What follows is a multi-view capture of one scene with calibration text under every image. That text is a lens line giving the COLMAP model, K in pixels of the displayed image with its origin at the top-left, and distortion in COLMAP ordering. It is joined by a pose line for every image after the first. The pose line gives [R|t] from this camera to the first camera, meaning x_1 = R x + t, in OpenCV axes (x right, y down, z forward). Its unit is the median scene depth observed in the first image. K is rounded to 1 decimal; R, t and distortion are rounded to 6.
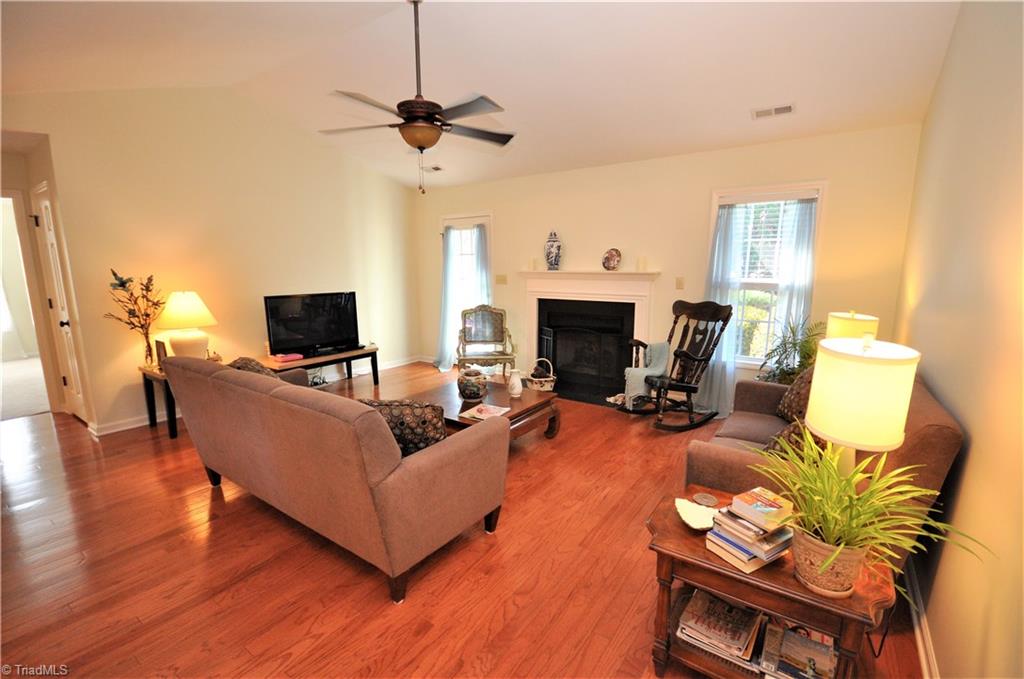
lens RADIAL K [[449.3, 0, 517.3], [0, 449.3, 340.5], [0, 0, 1]] dist [0.000280, -0.001085]
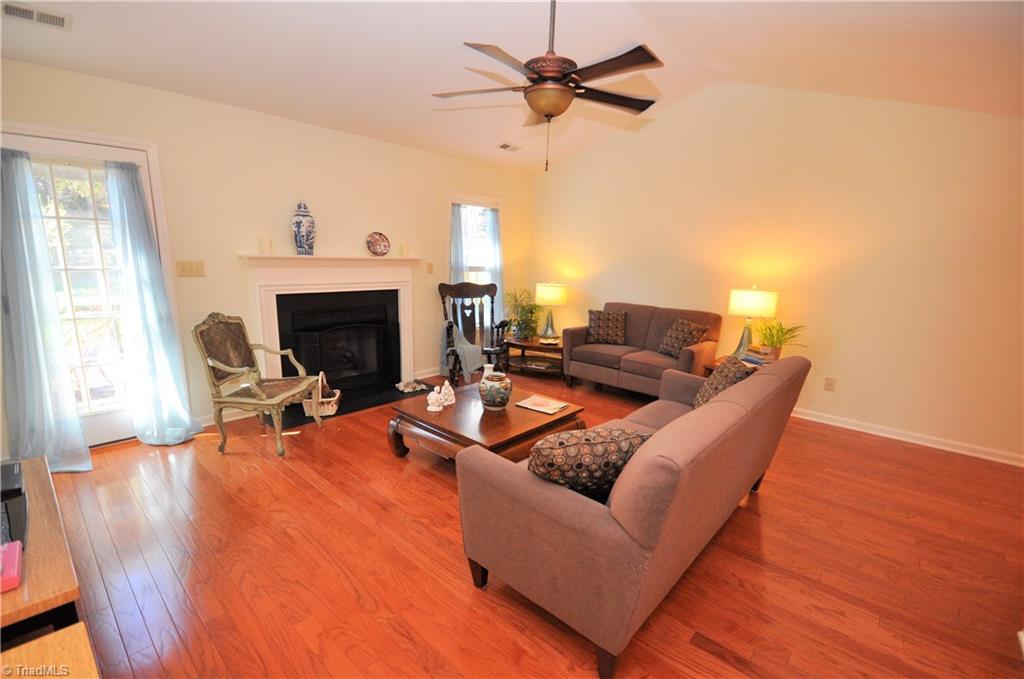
lens RADIAL K [[449.3, 0, 512.6], [0, 449.3, 345.9], [0, 0, 1]] dist [0.000280, -0.001085]
pose [[0.129022, -0.193777, 0.972524, -0.697397], [0.133352, 0.975204, 0.176619, -0.102957], [-0.982635, 0.106900, 0.151663, 0.612618]]
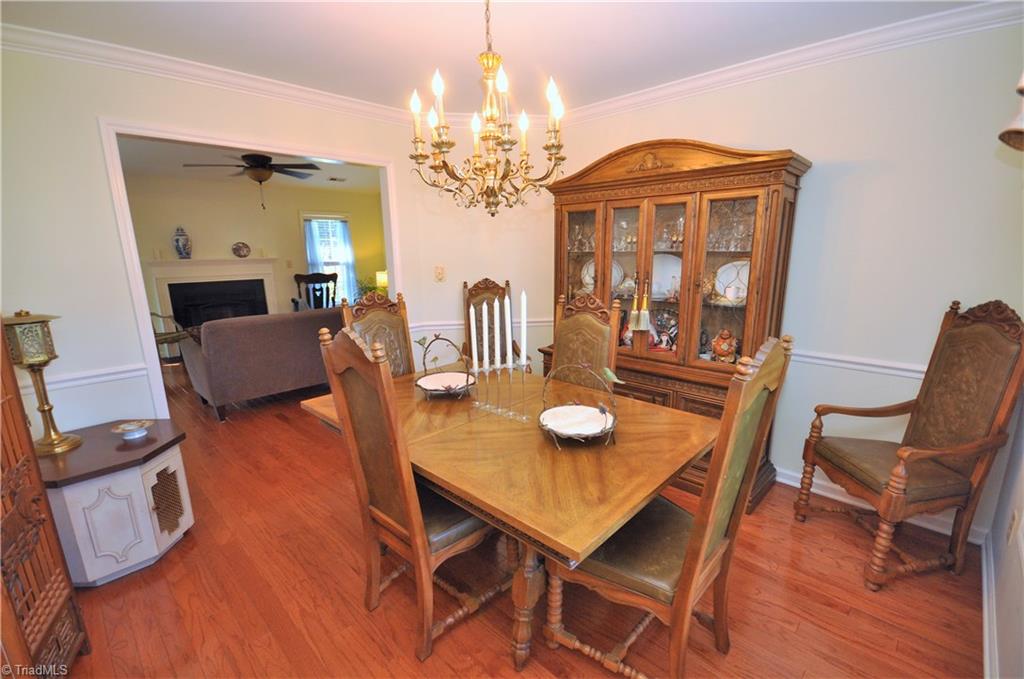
lens RADIAL K [[449.3, 0, 516.9], [0, 449.3, 347.5], [0, 0, 1]] dist [0.000280, -0.001085]
pose [[0.147684, -0.216993, 0.964937, -1.108179], [0.175715, 0.965871, 0.190310, 0.000910], [-0.973300, 0.141449, 0.180772, -0.065274]]
